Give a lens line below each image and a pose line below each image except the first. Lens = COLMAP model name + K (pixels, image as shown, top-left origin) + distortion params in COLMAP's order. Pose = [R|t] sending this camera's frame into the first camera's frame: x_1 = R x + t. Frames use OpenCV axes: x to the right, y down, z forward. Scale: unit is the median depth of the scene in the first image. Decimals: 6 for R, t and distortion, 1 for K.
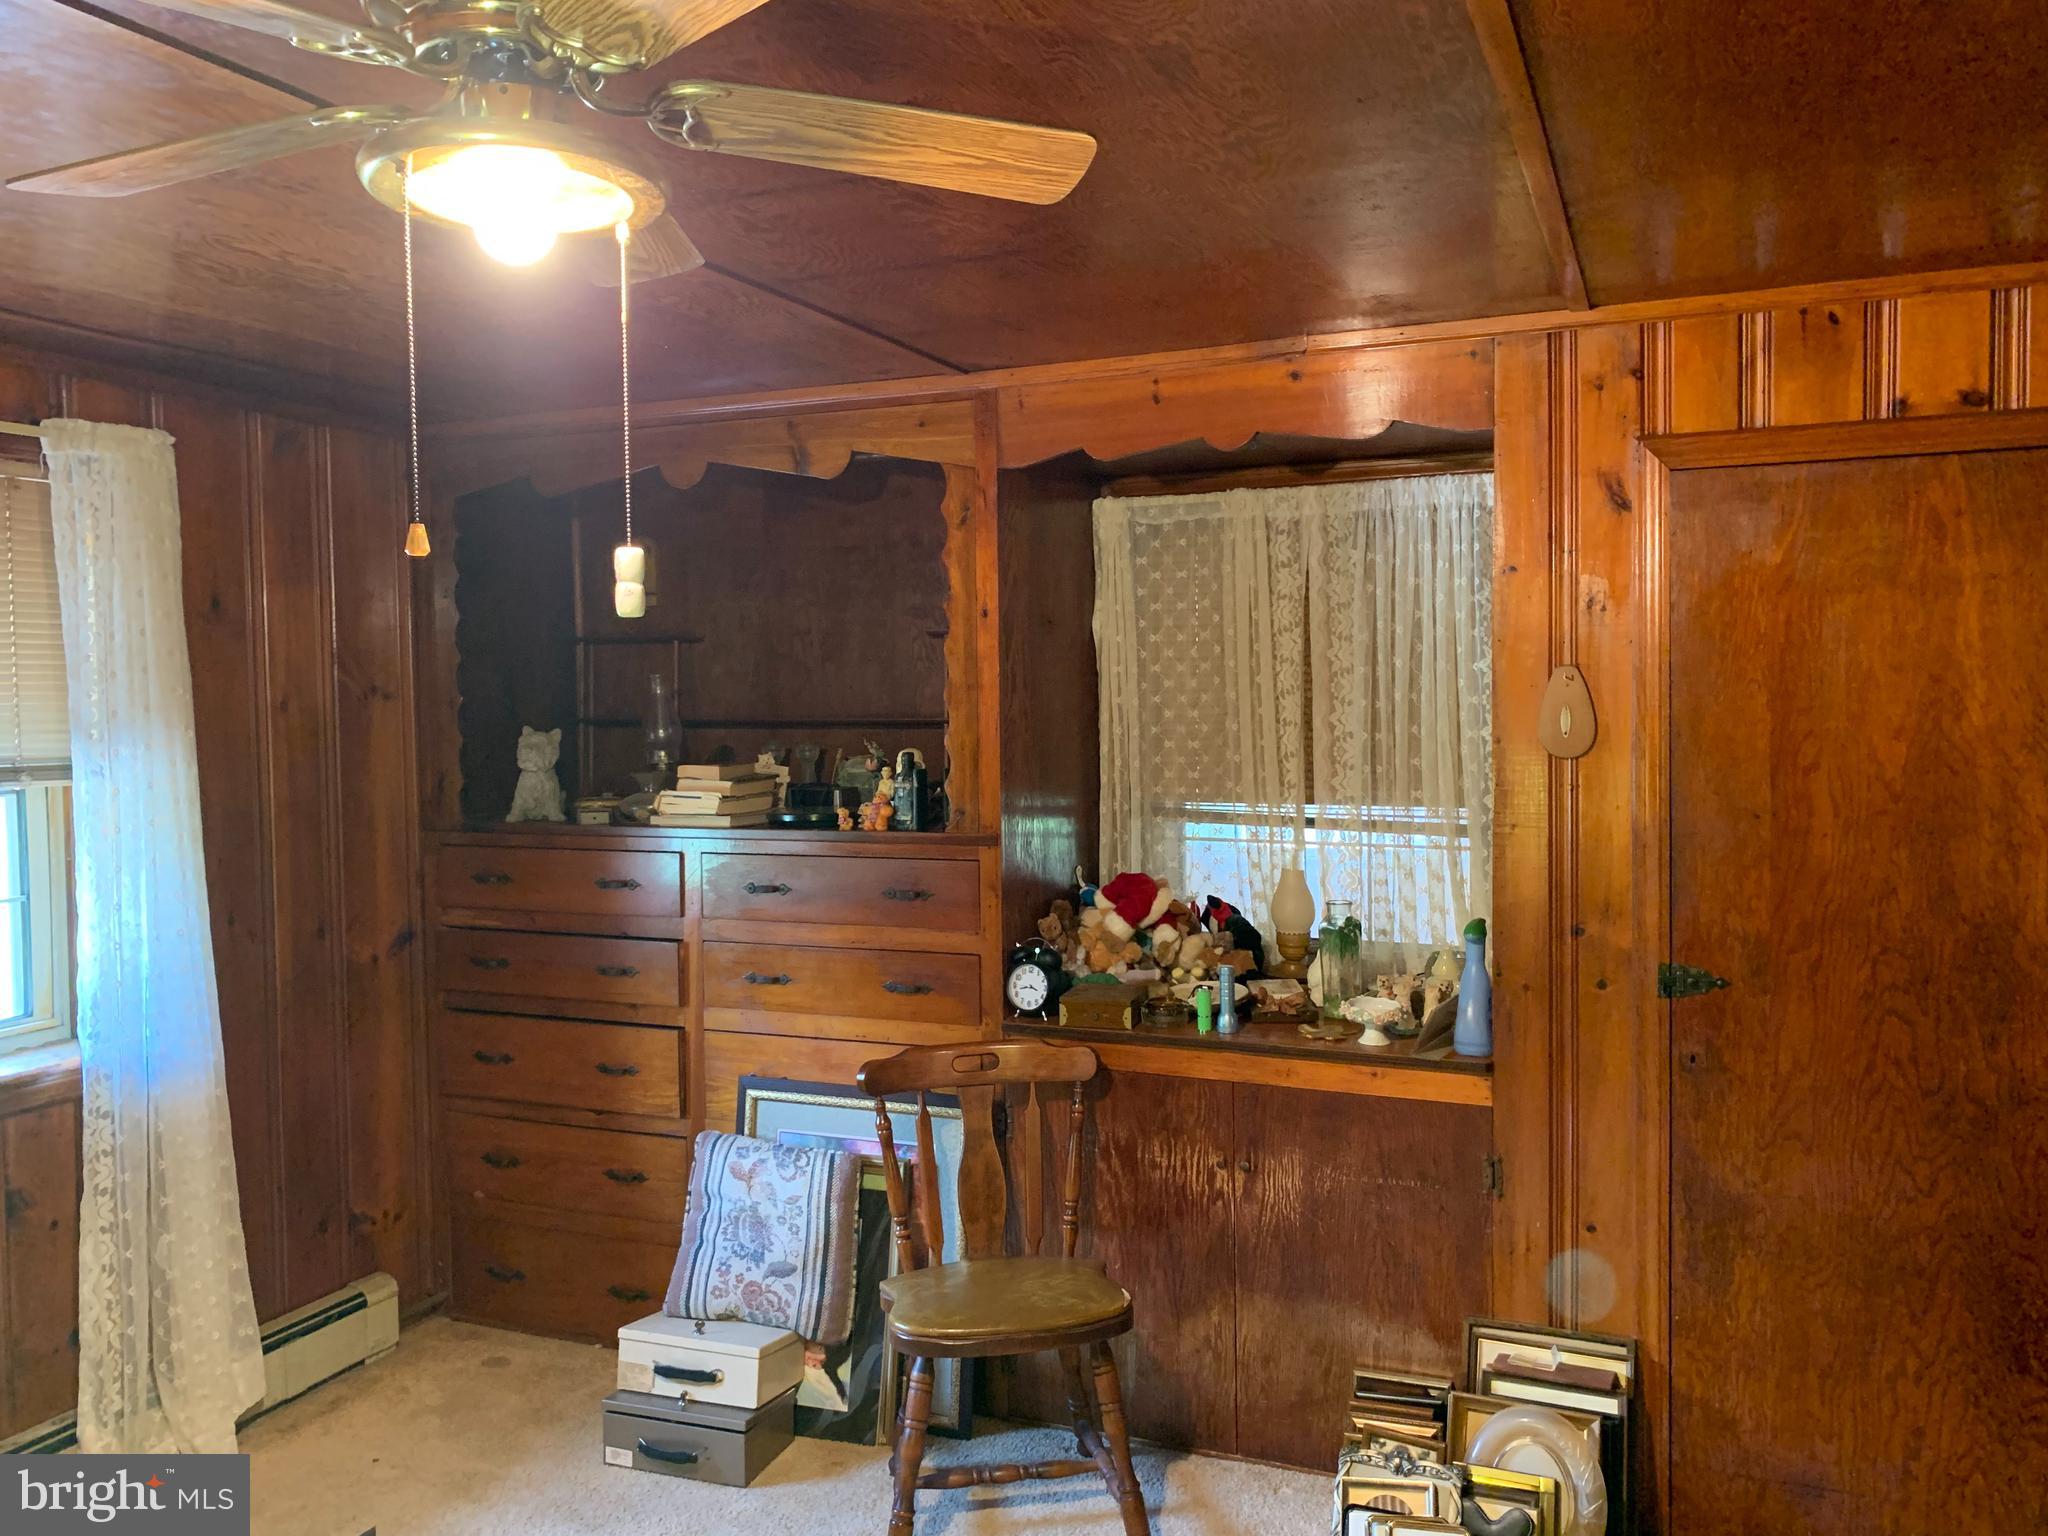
lens RADIAL K [[1578.4, 0, 1029.8], [0, 1578.4, 778.0], [0, 0, 1]] dist [-0.002678, 0.003934]
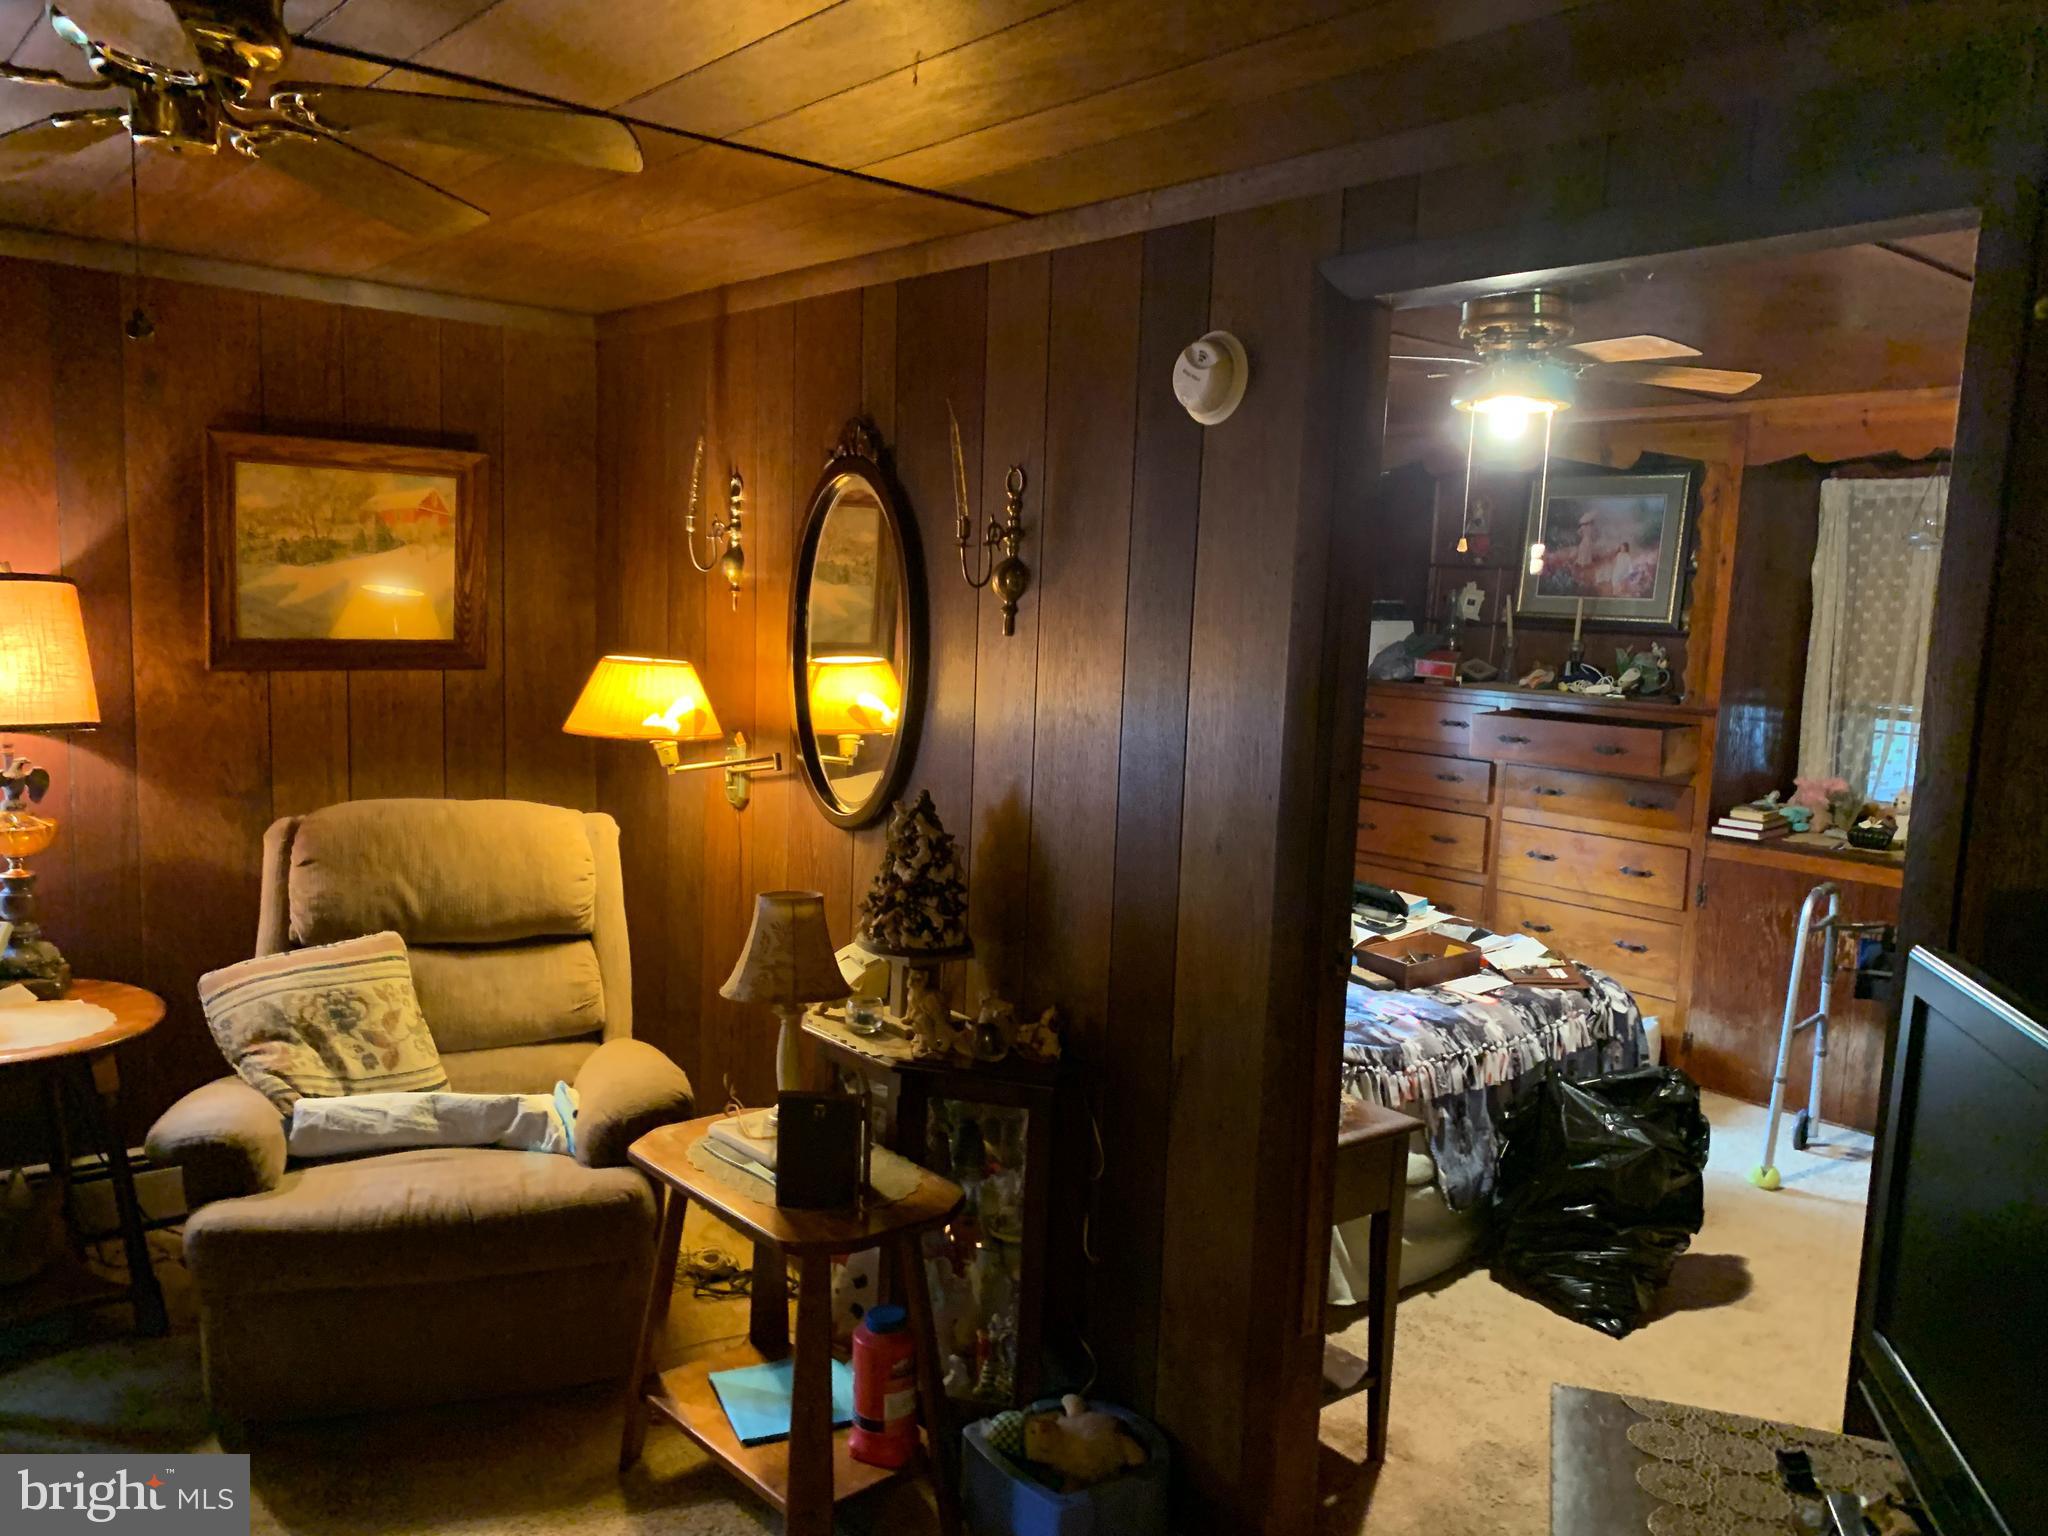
lens RADIAL K [[1578.4, 0, 1029.8], [0, 1578.4, 778.0], [0, 0, 1]] dist [-0.002678, 0.003934]
pose [[0.892947, 0.102163, -0.438416, 0.057981], [-0.075333, 0.994086, 0.078215, 0.030848], [0.443815, -0.036815, 0.895362, -0.614236]]
